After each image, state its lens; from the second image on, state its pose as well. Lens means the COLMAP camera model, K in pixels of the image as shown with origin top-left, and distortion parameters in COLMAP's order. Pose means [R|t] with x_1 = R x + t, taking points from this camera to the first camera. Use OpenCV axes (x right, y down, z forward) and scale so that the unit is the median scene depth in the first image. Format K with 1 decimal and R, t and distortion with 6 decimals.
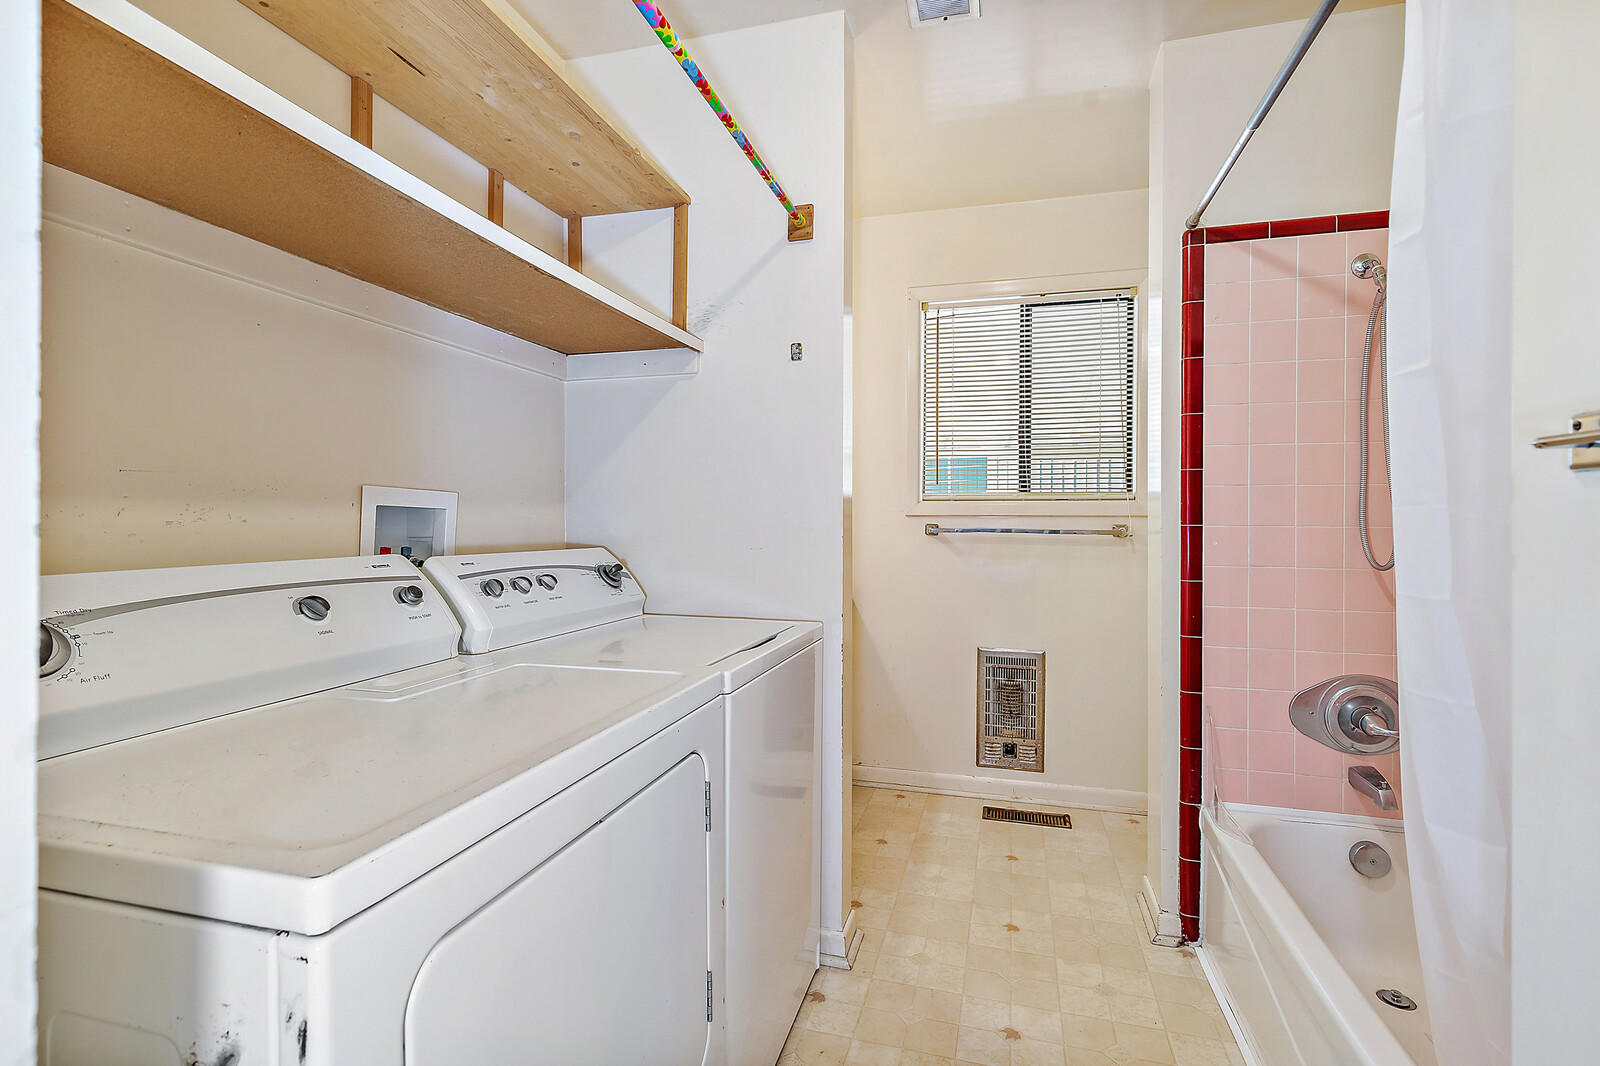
lens RADIAL K [[734.7, 0, 807.3], [0, 734.7, 515.0], [0, 0, 1]] dist [0.011596, 0.000102]
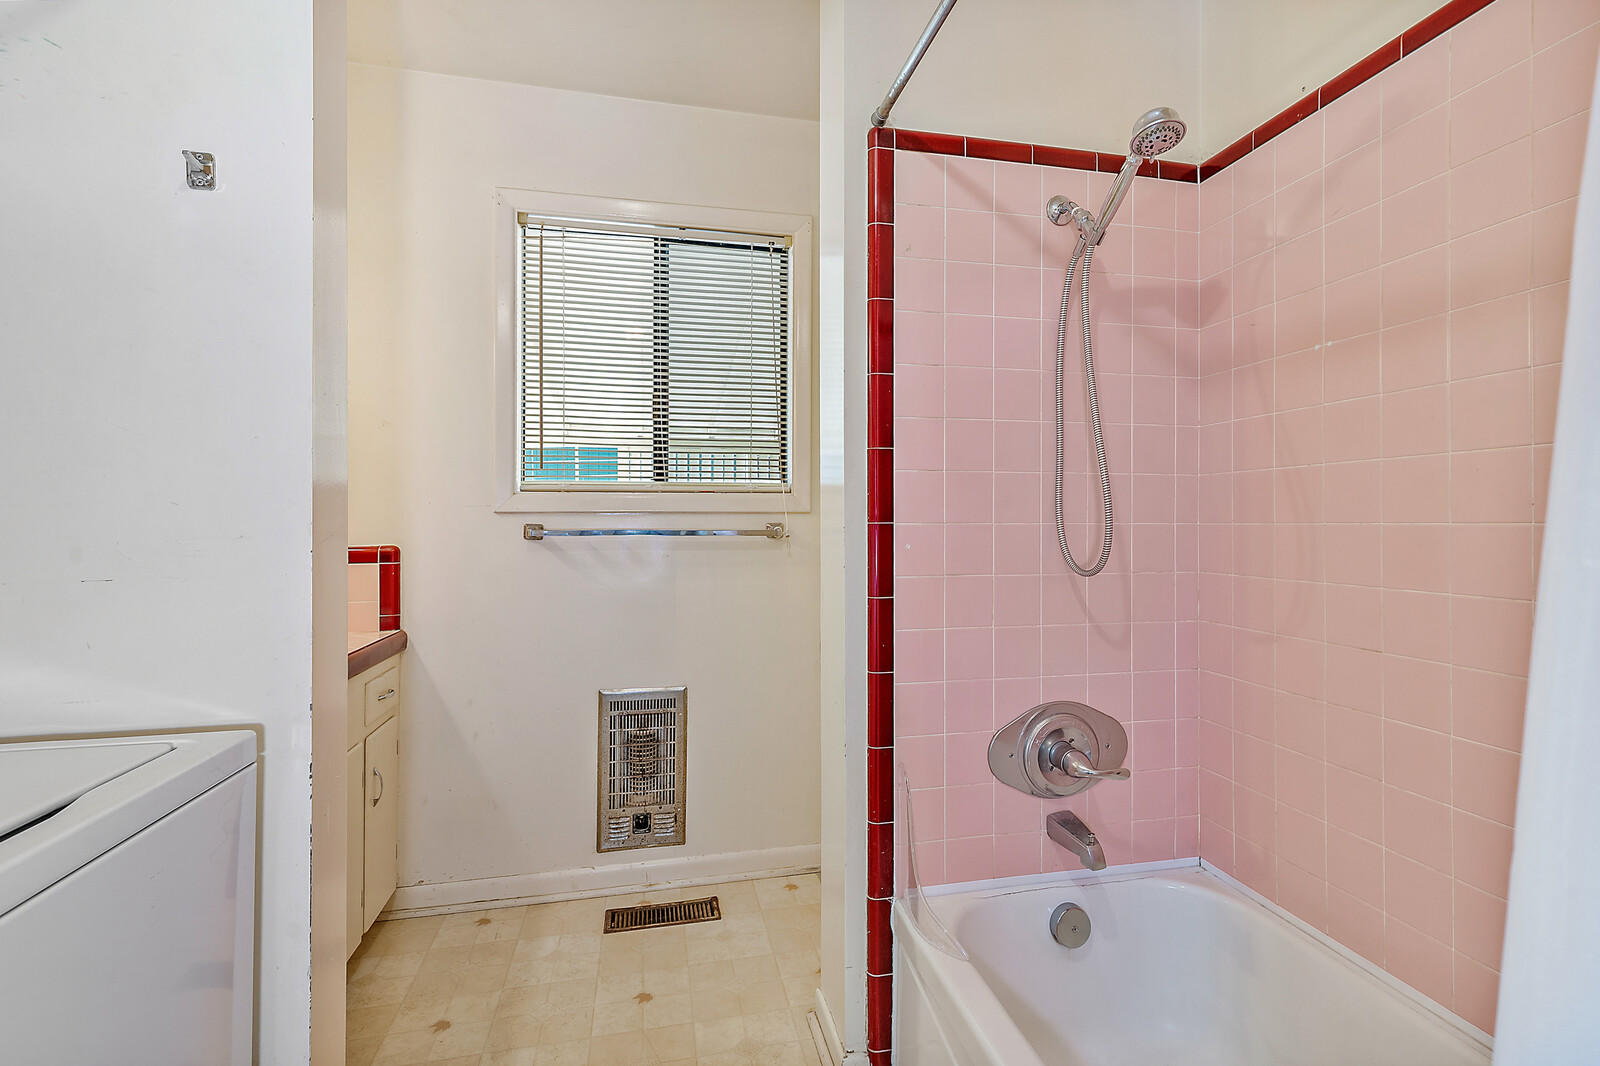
lens RADIAL K [[734.7, 0, 807.3], [0, 734.7, 515.0], [0, 0, 1]] dist [0.011596, 0.000102]
pose [[0.883062, -0.002557, 0.469250, 0.073386], [0.002423, 0.999997, 0.000890, 0.003532], [-0.469250, 0.000351, 0.883065, 0.260679]]
